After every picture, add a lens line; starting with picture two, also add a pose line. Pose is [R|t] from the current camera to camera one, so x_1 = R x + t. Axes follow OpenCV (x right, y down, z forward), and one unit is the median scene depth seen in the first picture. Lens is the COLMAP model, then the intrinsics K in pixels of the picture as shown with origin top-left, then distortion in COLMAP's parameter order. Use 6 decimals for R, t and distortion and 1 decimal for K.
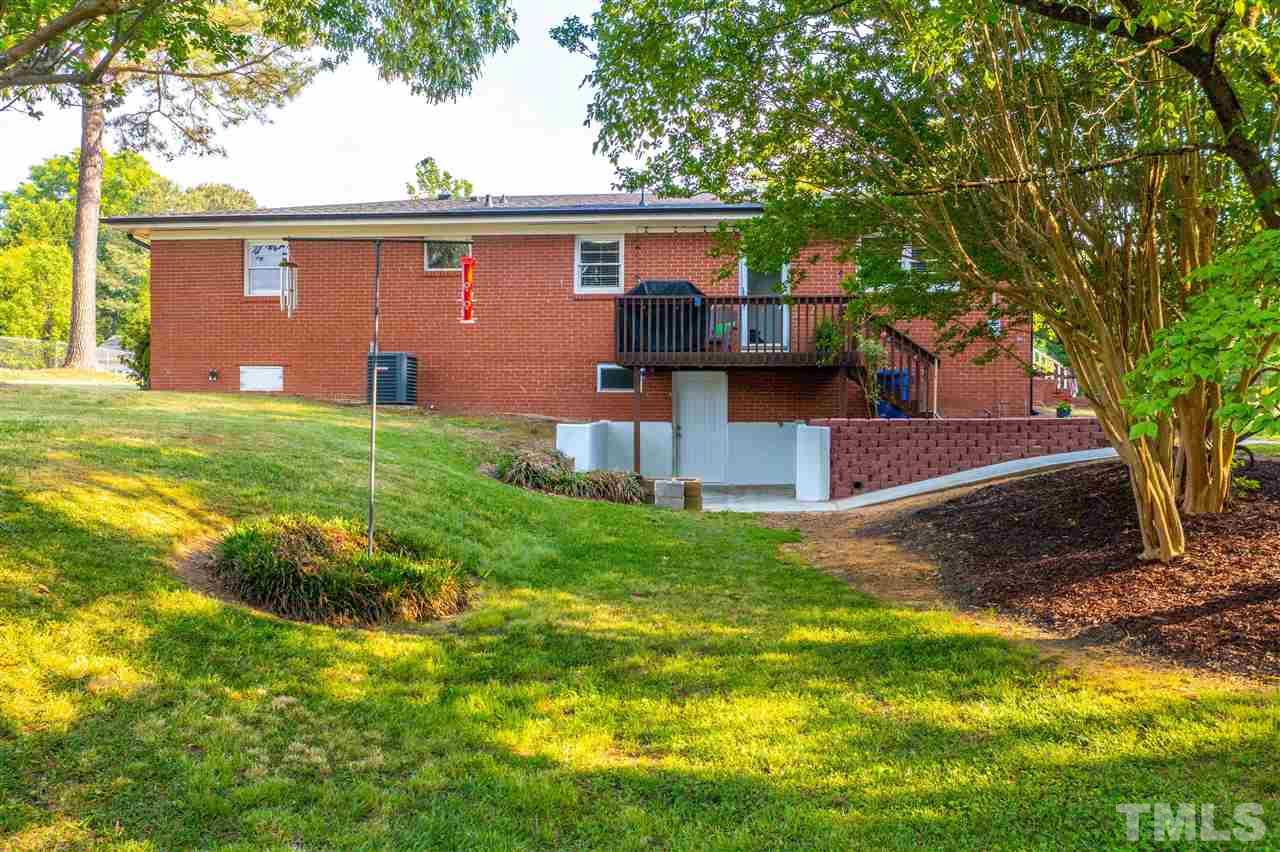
lens RADIAL K [[1024.8, 0, 632.5], [0, 1024.8, 417.3], [0, 0, 1]] dist [-0.006660, 0.000087]
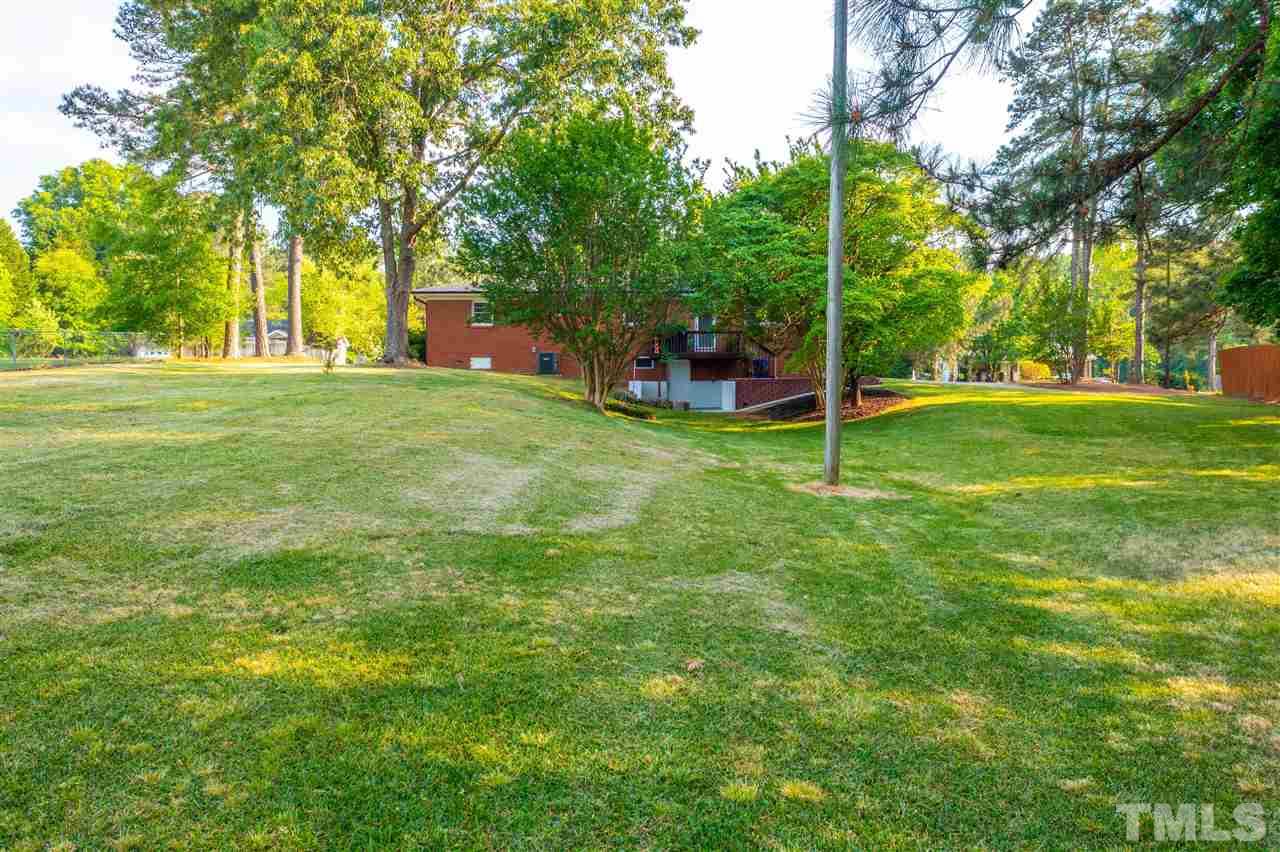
lens RADIAL K [[1024.8, 0, 632.5], [0, 1024.8, 417.3], [0, 0, 1]] dist [-0.006660, 0.000087]
pose [[0.993966, -0.007763, 0.109414, -0.289915], [0.005412, 0.999748, 0.021764, 0.033947], [-0.109556, -0.021040, 0.993758, -1.286375]]
